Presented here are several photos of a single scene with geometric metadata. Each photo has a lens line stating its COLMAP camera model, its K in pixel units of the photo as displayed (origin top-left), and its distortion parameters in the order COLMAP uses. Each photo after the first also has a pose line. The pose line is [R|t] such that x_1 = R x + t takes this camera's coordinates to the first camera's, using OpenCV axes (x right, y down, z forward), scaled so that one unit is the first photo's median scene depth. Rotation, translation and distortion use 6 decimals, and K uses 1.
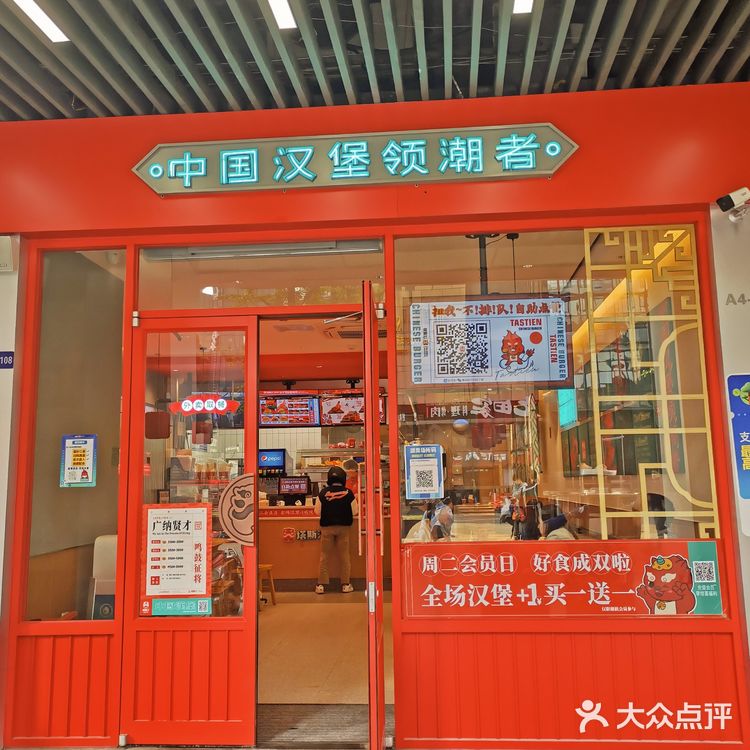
lens RADIAL K [[705.2, 0, 375.0], [0, 705.2, 375.0], [0, 0, 1]] dist [0.030859, 0.000001]
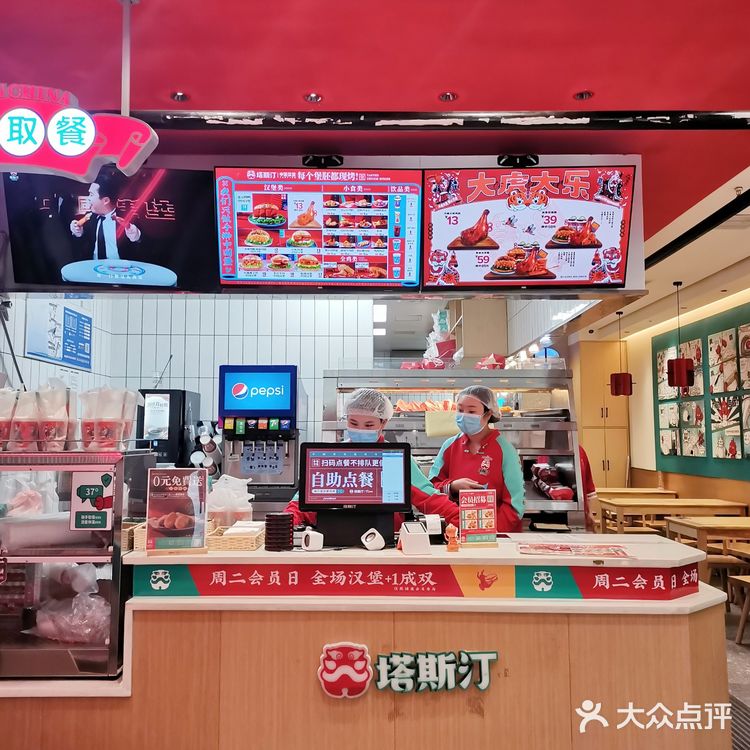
lens RADIAL K [[705.2, 0, 375.0], [0, 705.2, 375.0], [0, 0, 1]] dist [0.030859, 0.000001]
pose [[0.998016, 0.025235, 0.057688, -0.116990], [-0.028795, 0.997677, 0.061734, 0.092788], [-0.055996, -0.063273, 0.996424, 0.679383]]
